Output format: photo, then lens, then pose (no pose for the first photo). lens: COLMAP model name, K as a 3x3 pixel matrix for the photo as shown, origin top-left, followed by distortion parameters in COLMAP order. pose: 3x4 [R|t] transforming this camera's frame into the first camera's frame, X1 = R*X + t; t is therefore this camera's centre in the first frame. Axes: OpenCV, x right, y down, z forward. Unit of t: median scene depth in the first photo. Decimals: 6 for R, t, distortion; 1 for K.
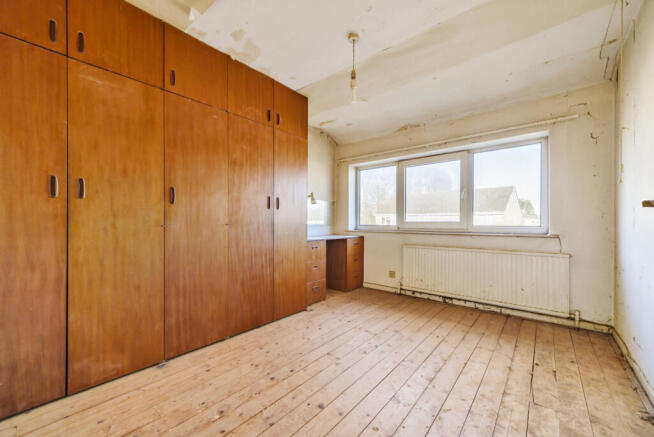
lens RADIAL K [[260.9, 0, 326.3], [0, 260.9, 219.6], [0, 0, 1]] dist [0.000063, -0.000041]
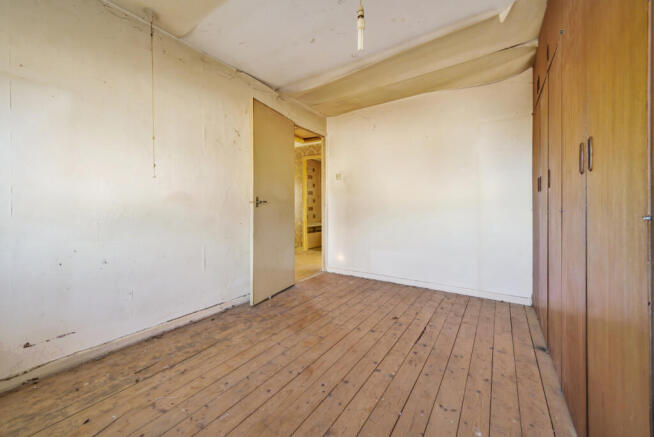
lens RADIAL K [[260.9, 0, 327.1], [0, 260.9, 213.6], [0, 0, 1]] dist [0.000063, -0.000041]
pose [[-0.994146, 0.000215, -0.108044, 0.354111], [-0.001164, 0.999919, 0.012696, 0.025986], [0.108038, 0.012747, -0.994065, 2.169918]]
